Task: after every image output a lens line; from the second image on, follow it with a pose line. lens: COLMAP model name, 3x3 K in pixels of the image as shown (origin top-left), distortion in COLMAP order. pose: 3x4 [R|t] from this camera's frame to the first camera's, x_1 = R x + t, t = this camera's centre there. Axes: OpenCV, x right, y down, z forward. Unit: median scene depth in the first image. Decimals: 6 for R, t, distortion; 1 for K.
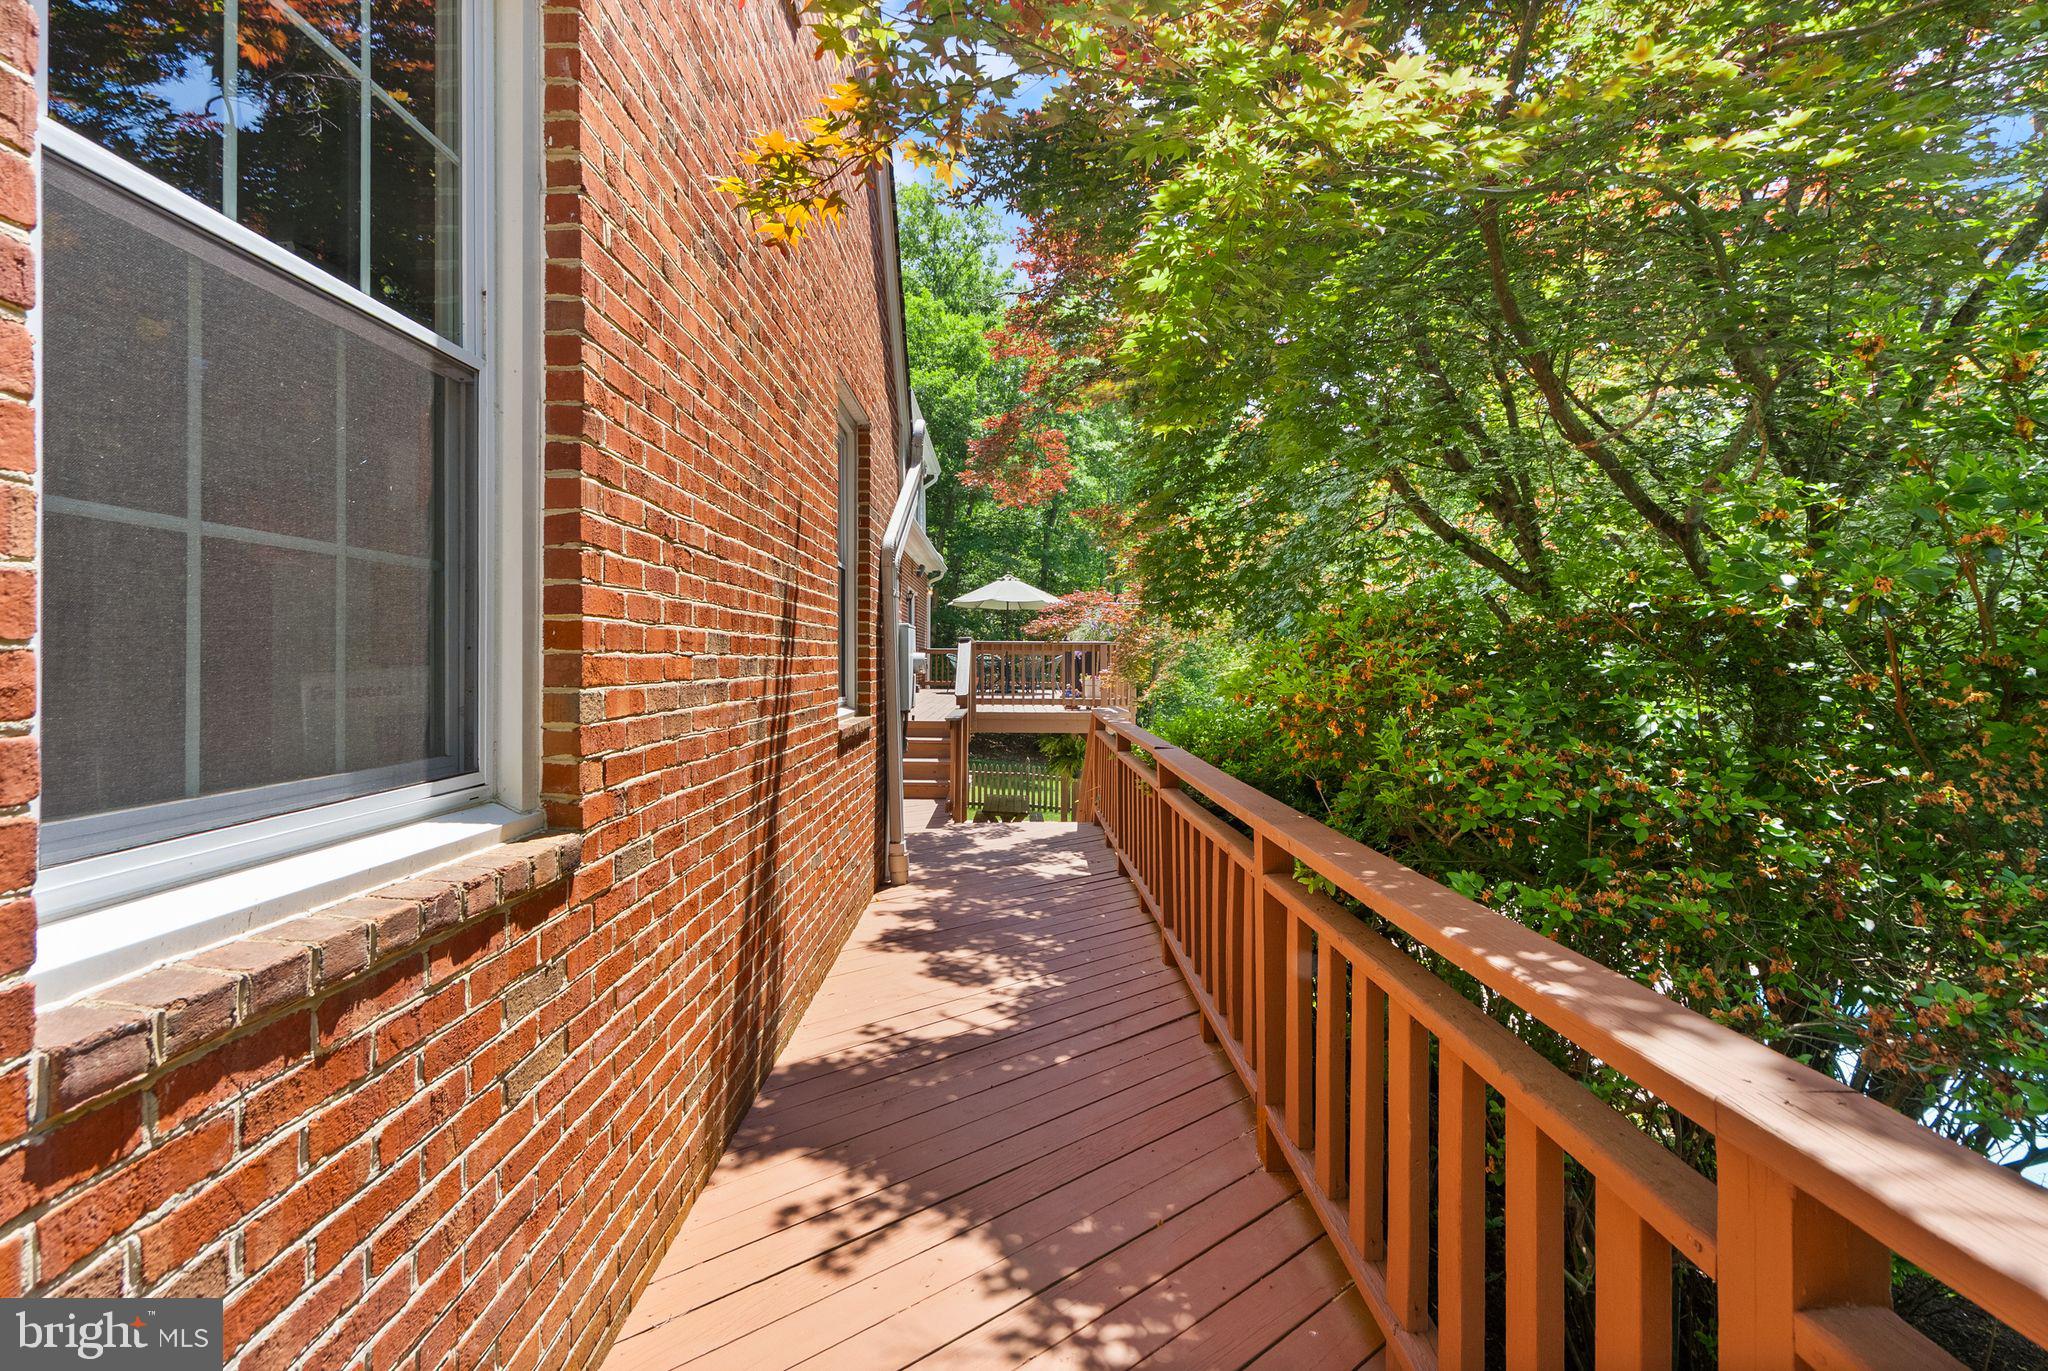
lens RADIAL K [[970.7, 0, 1022.6], [0, 970.7, 666.6], [0, 0, 1]] dist [-0.003001, 0.003309]
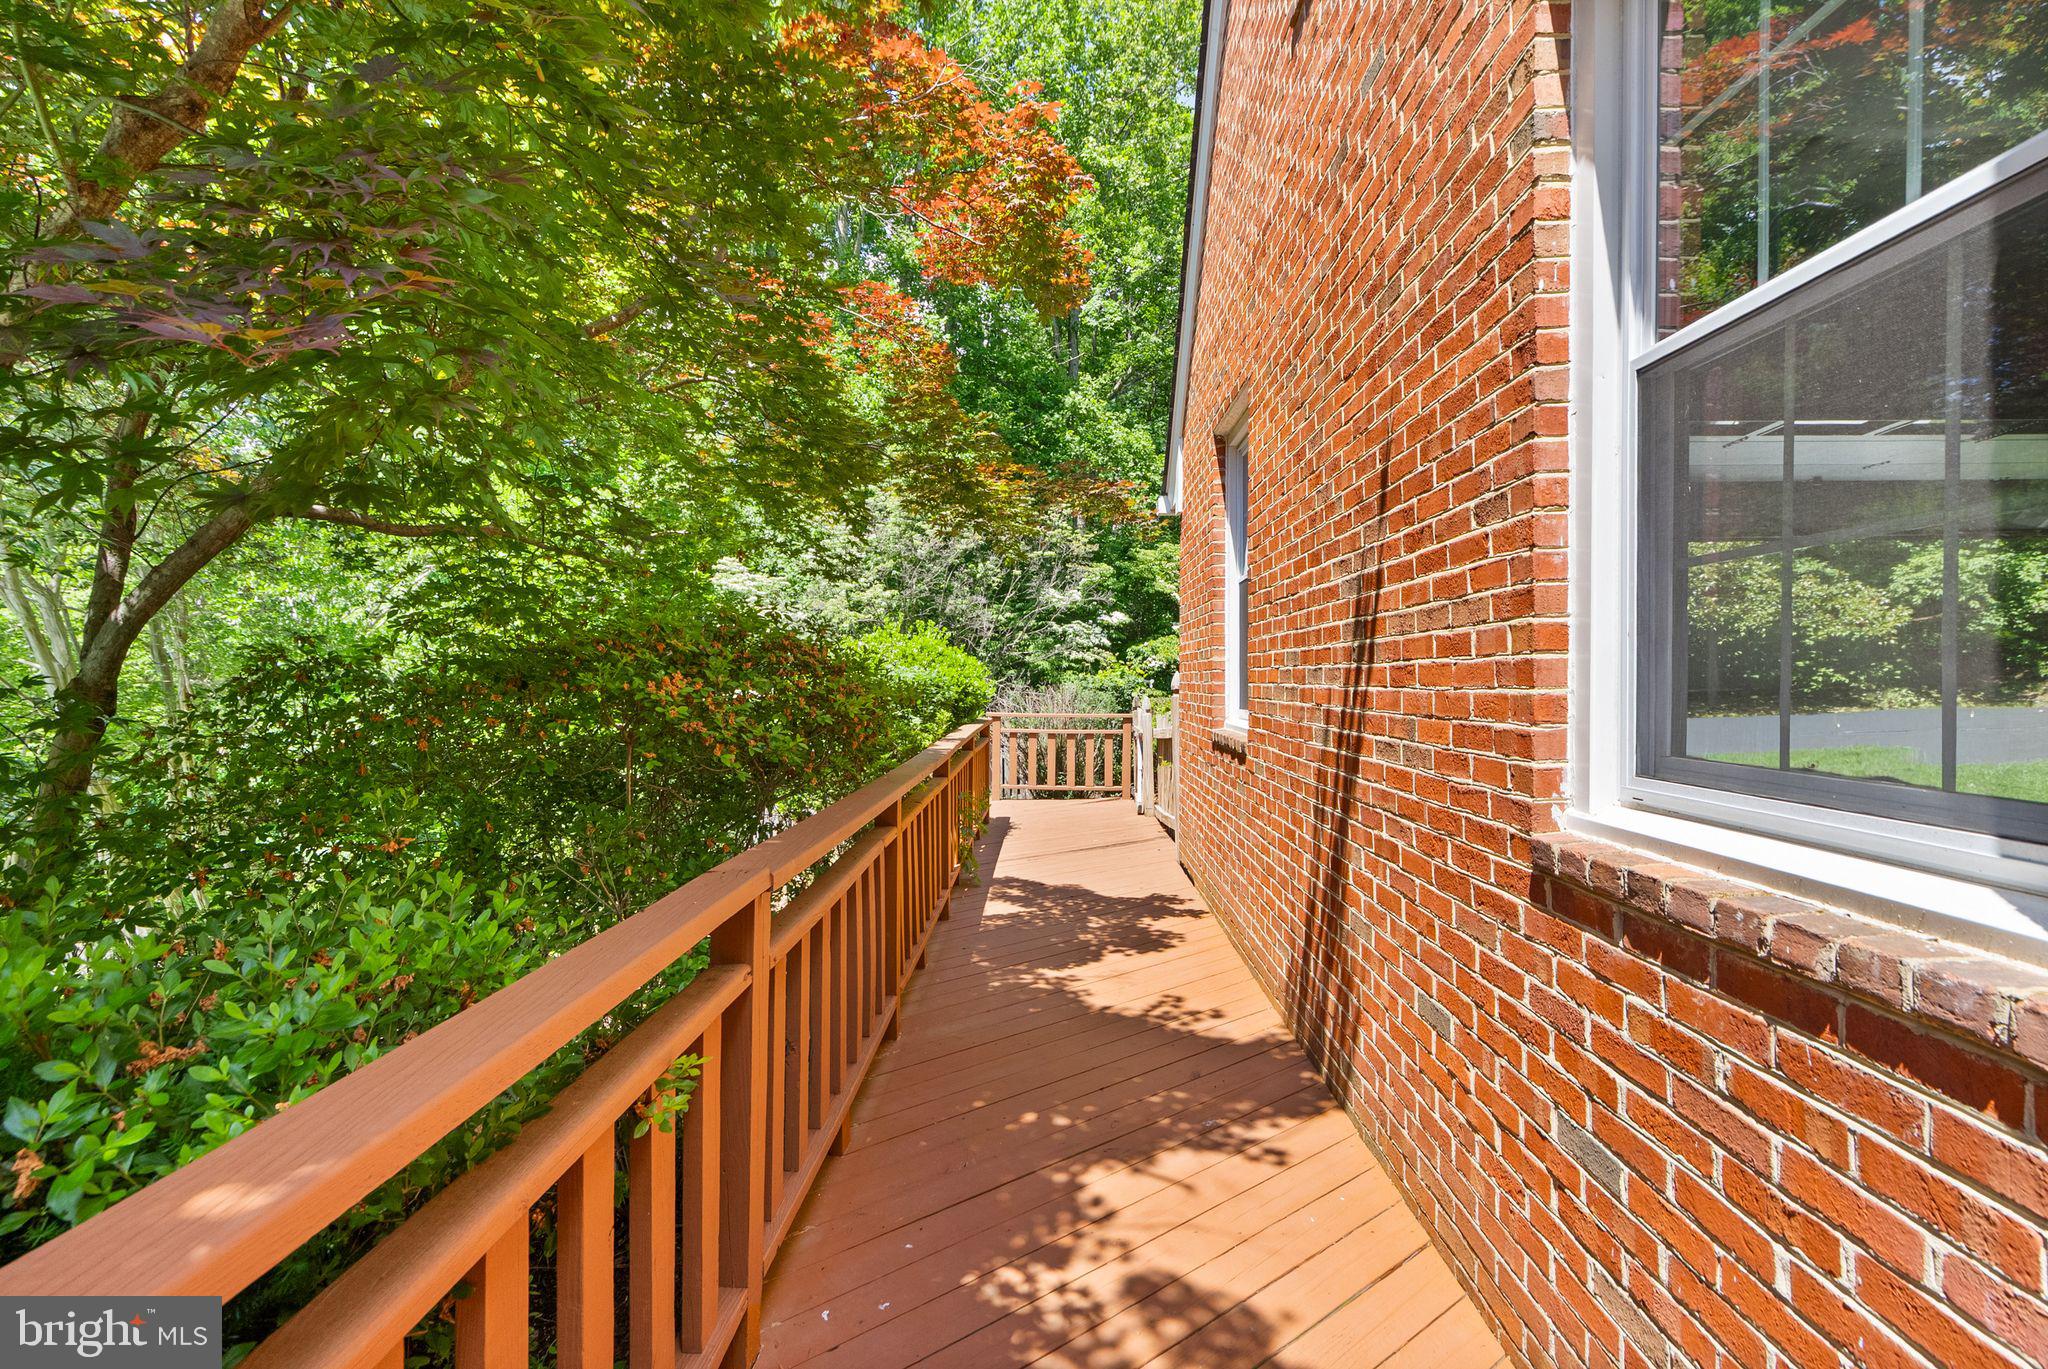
lens RADIAL K [[970.7, 0, 1020.0], [0, 970.7, 681.8], [0, 0, 1]] dist [-0.003001, 0.003309]
pose [[-0.998894, -0.005098, 0.046747, 0.008068], [-0.004494, 0.999905, 0.013009, -0.004834], [-0.046808, 0.012784, -0.998822, 1.860252]]
